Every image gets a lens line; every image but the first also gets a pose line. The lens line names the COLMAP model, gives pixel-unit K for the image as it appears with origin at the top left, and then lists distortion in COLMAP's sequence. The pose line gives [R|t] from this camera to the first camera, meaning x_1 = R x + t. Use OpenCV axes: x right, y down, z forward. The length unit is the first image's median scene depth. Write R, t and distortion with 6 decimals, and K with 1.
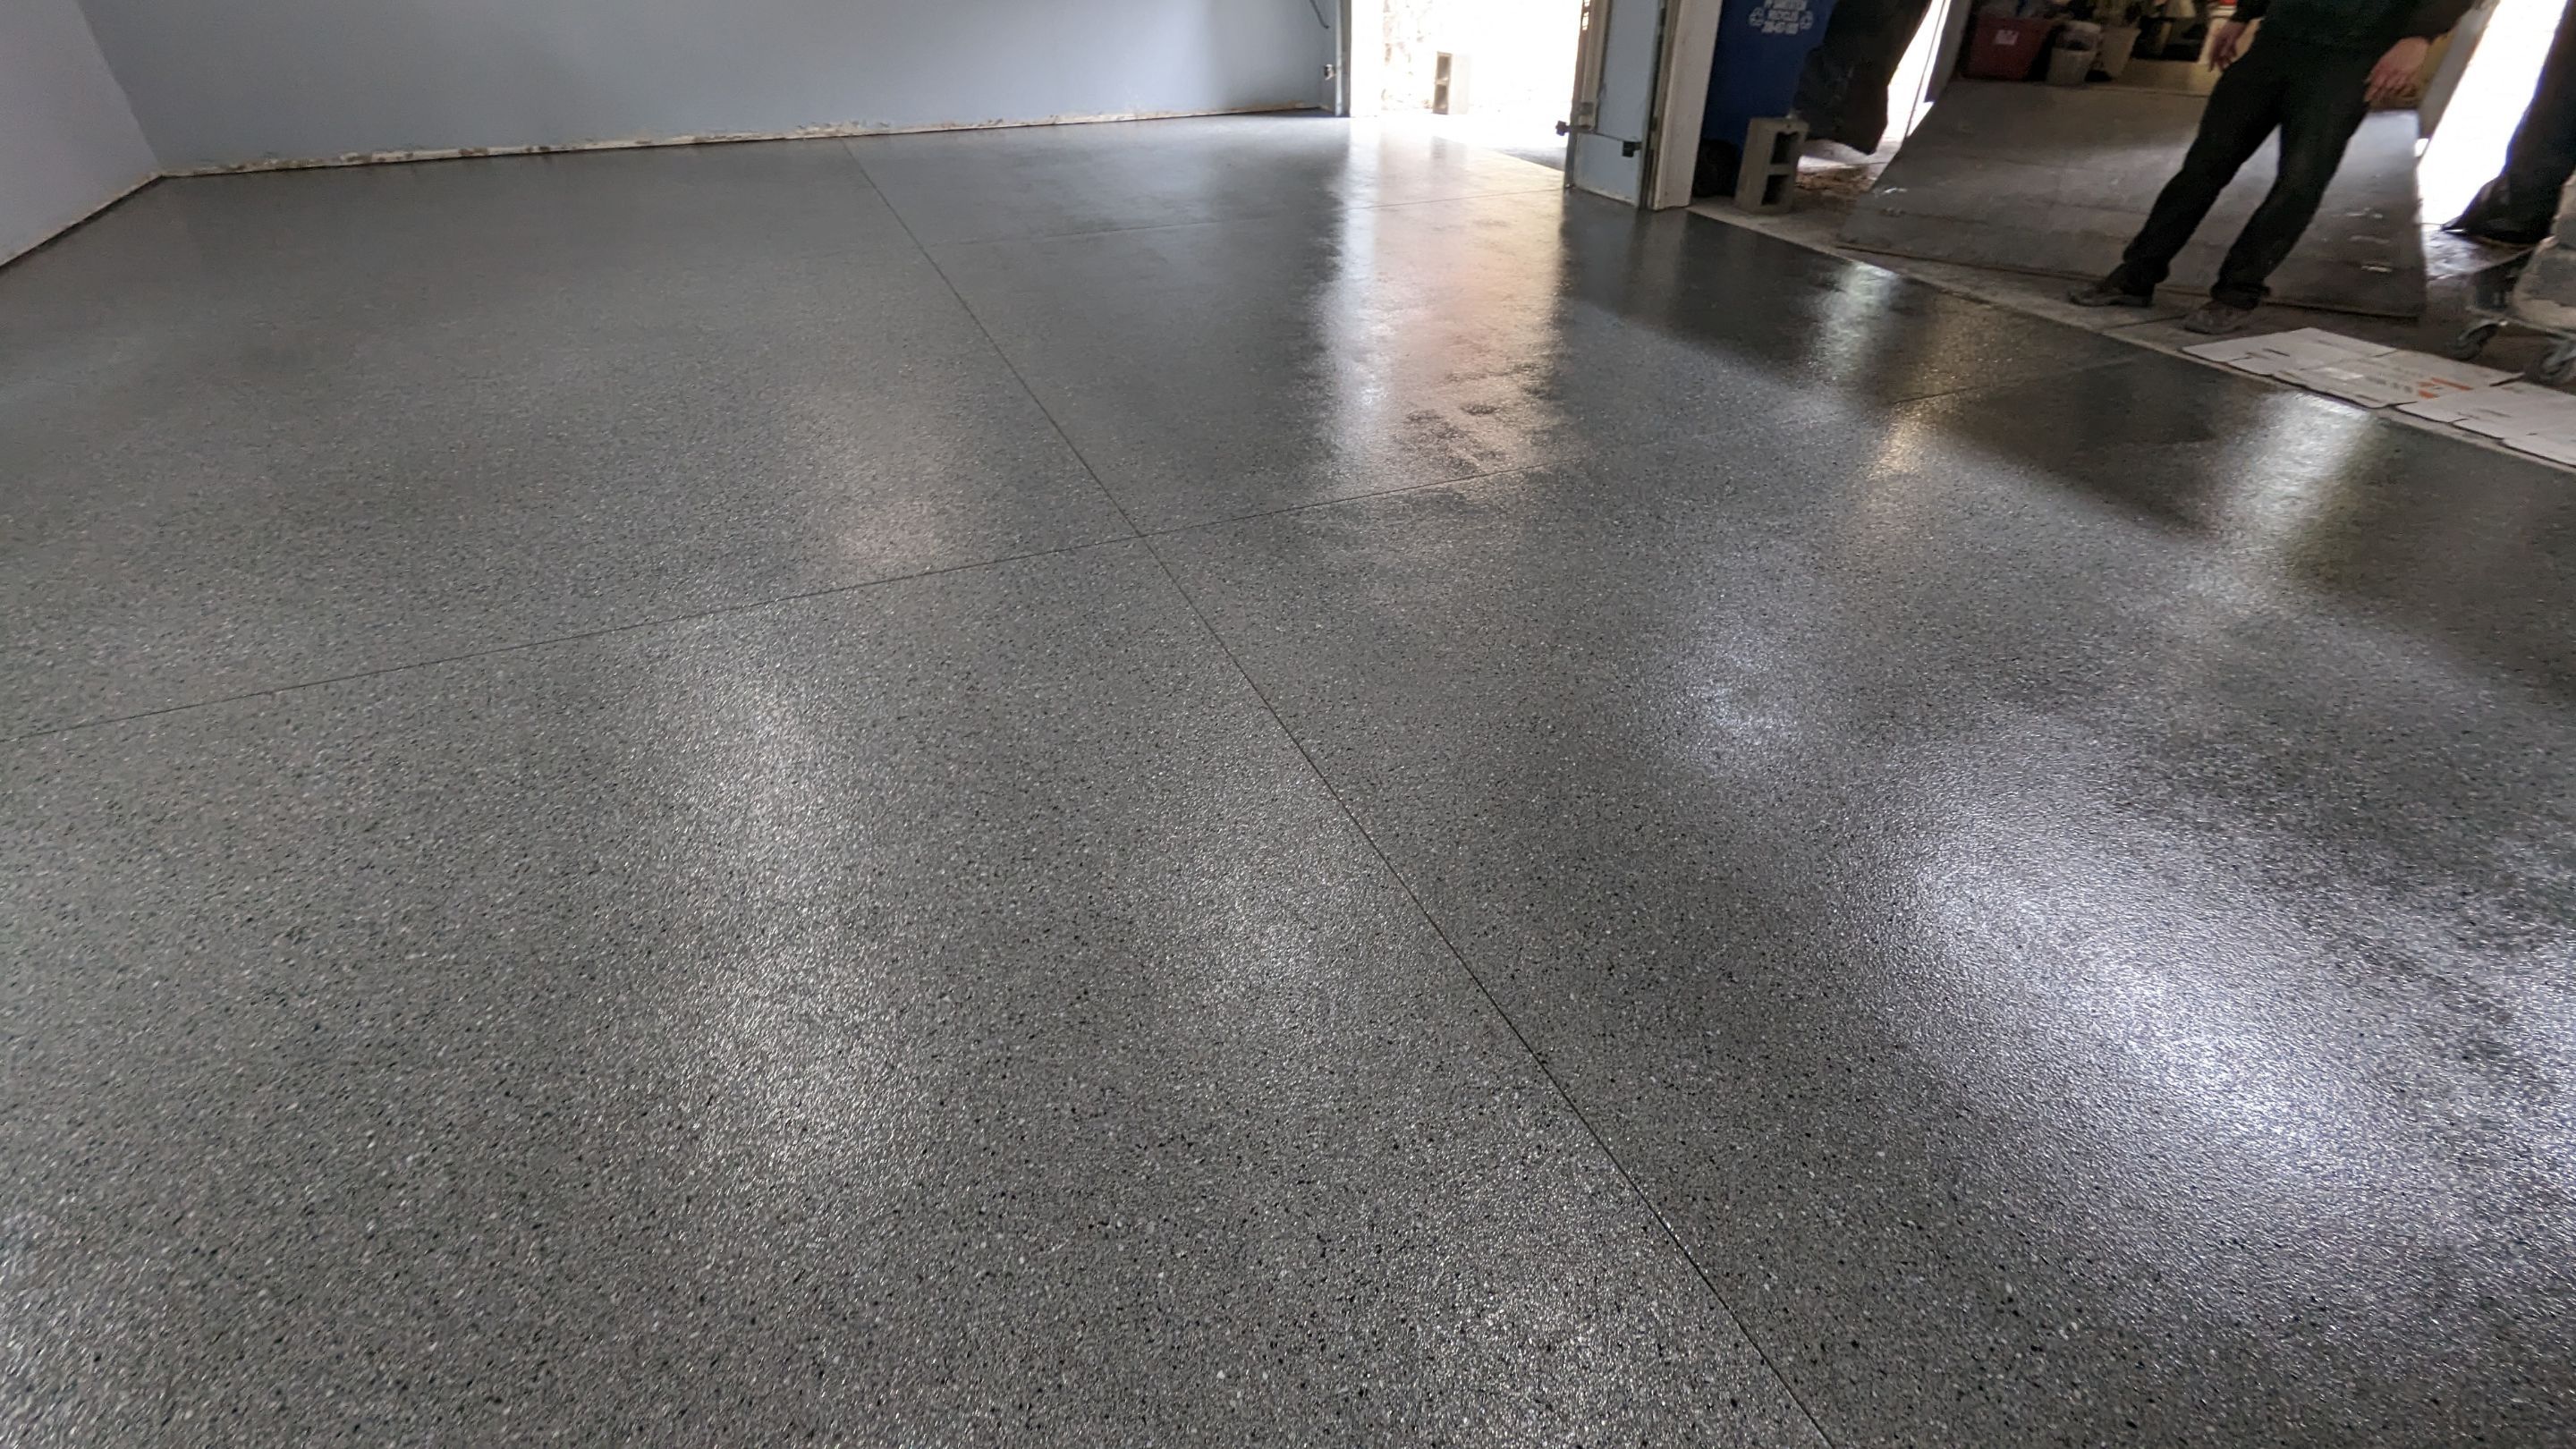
lens RADIAL K [[1205.4, 0, 1291.9], [0, 1205.4, 727.5], [0, 0, 1]] dist [-0.004353, 0.002064]
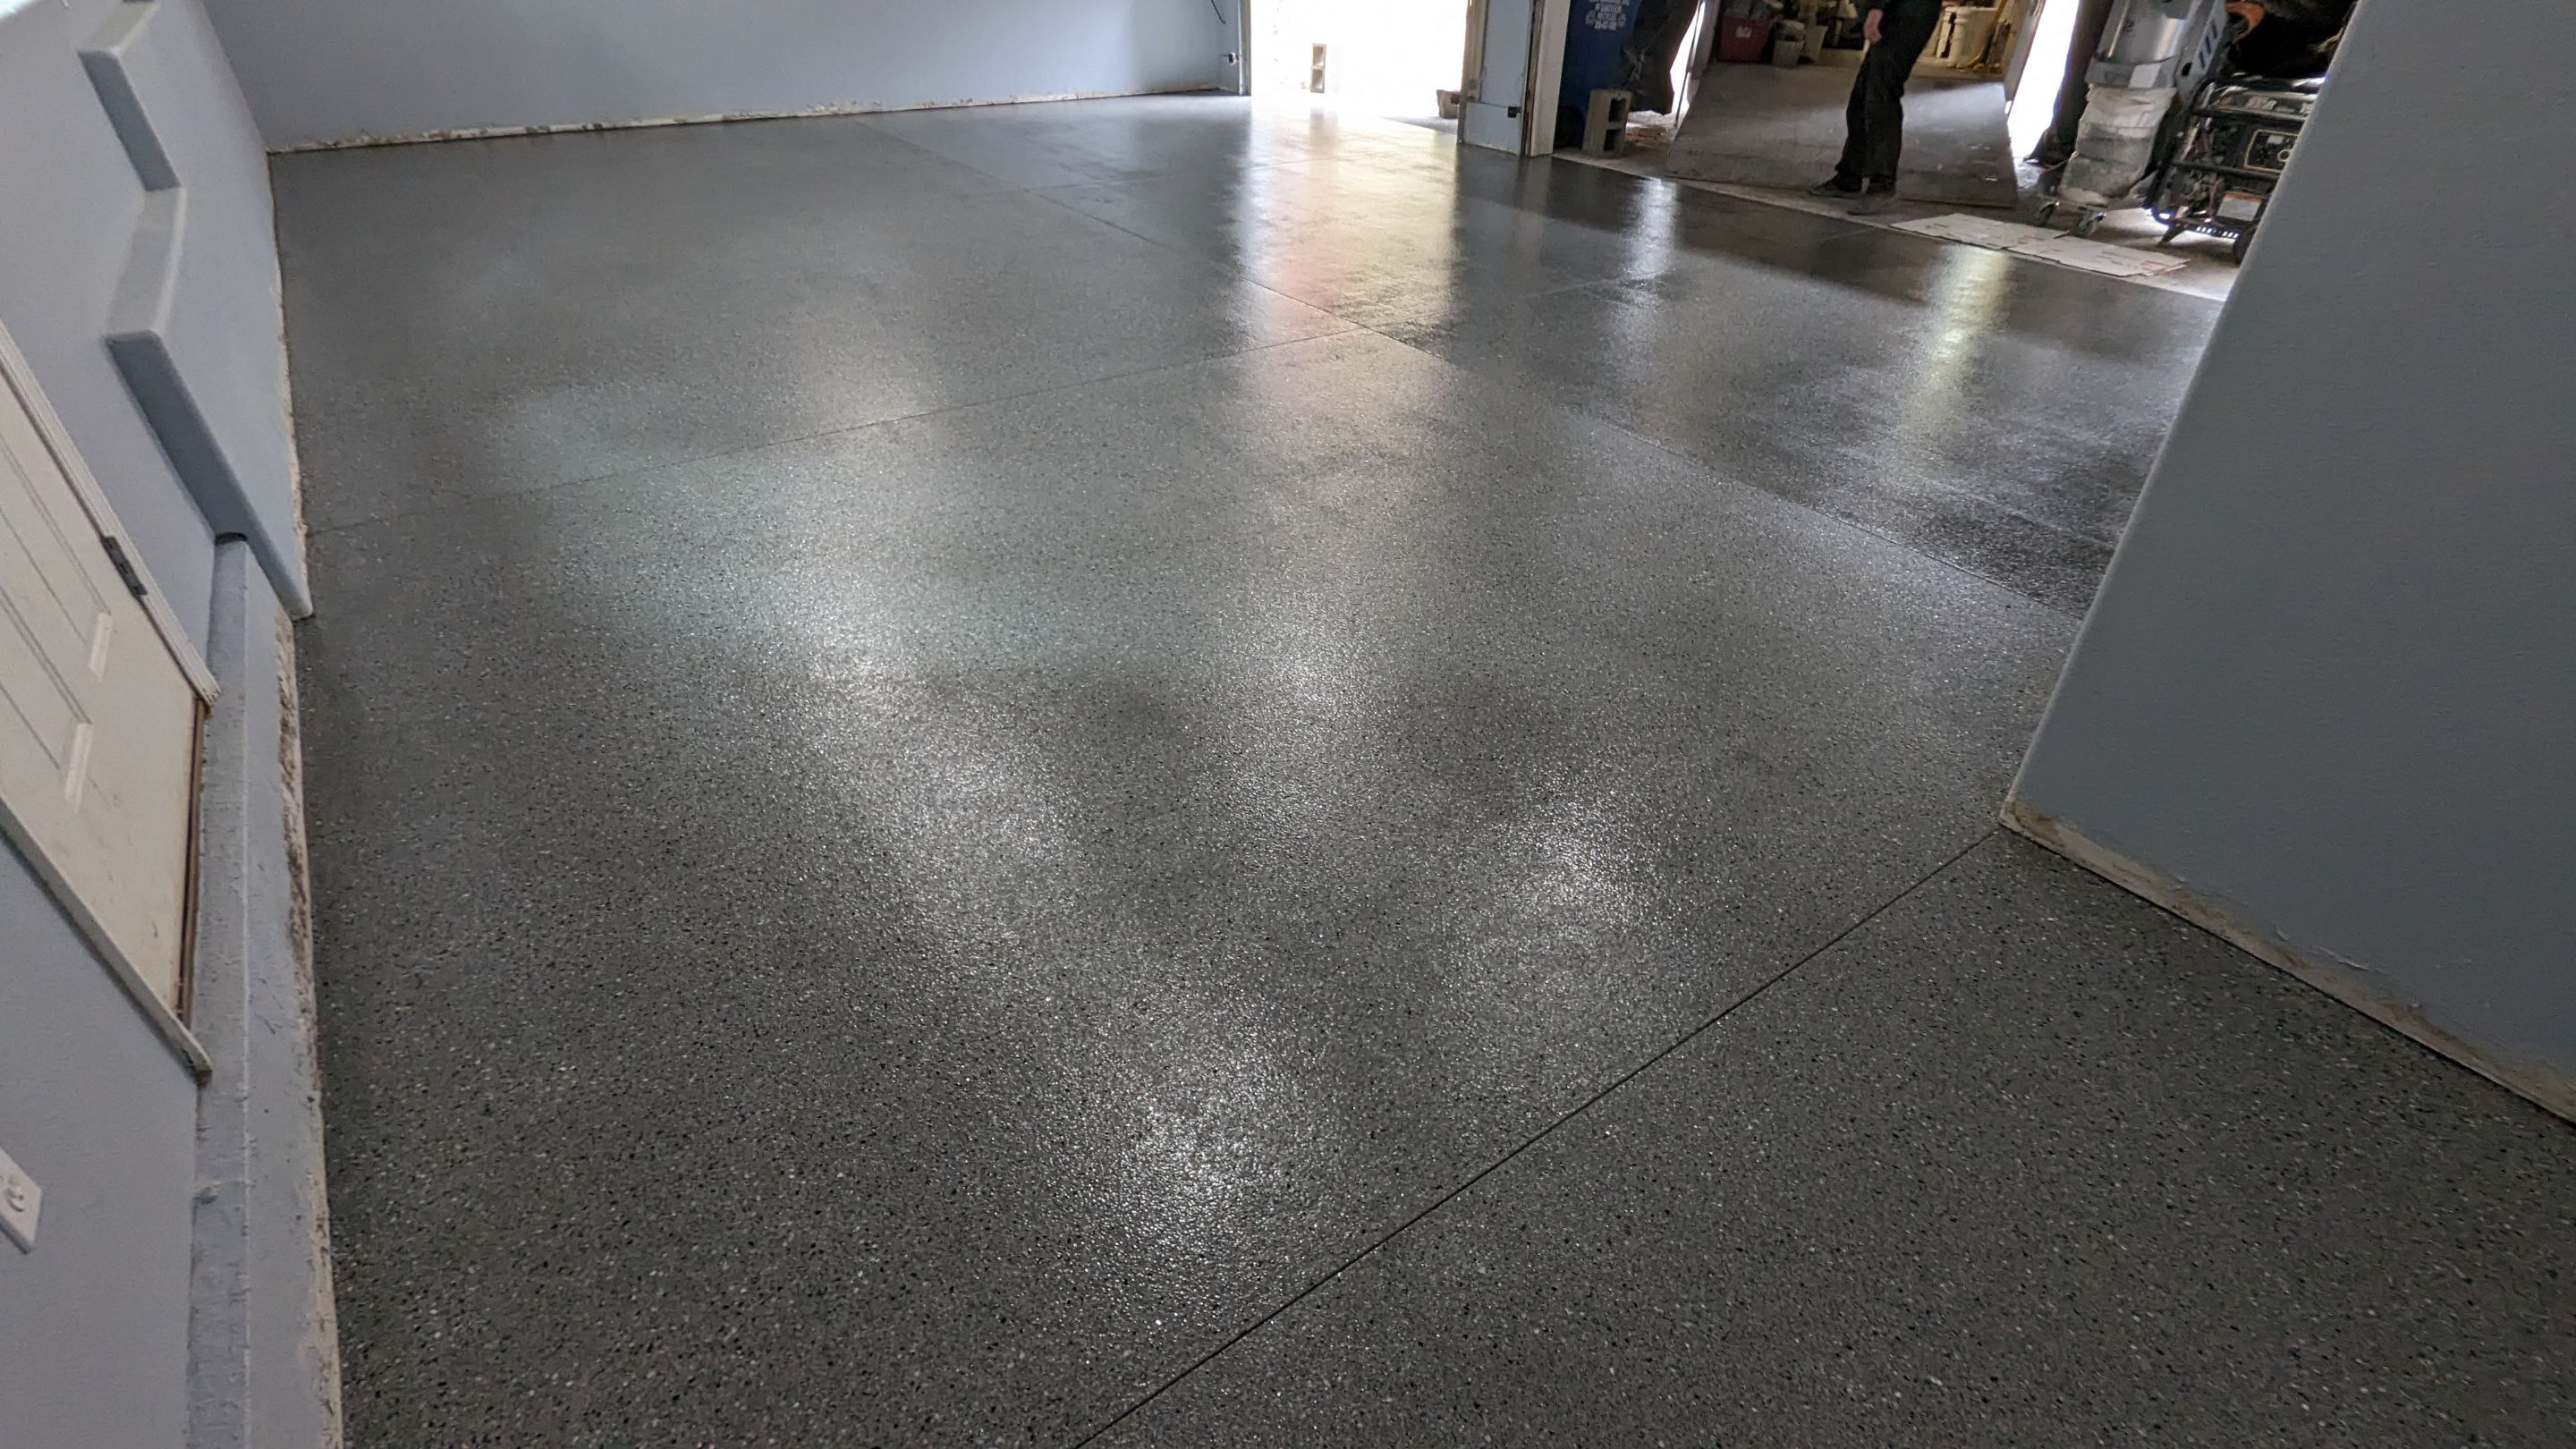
lens RADIAL K [[1205.4, 0, 1291.9], [0, 1205.4, 727.5], [0, 0, 1]] dist [-0.004353, 0.002064]
pose [[0.978381, -0.101712, 0.180070, -0.256280], [0.100697, 0.994807, 0.014793, 0.158416], [-0.180639, 0.003659, 0.983543, -0.281189]]
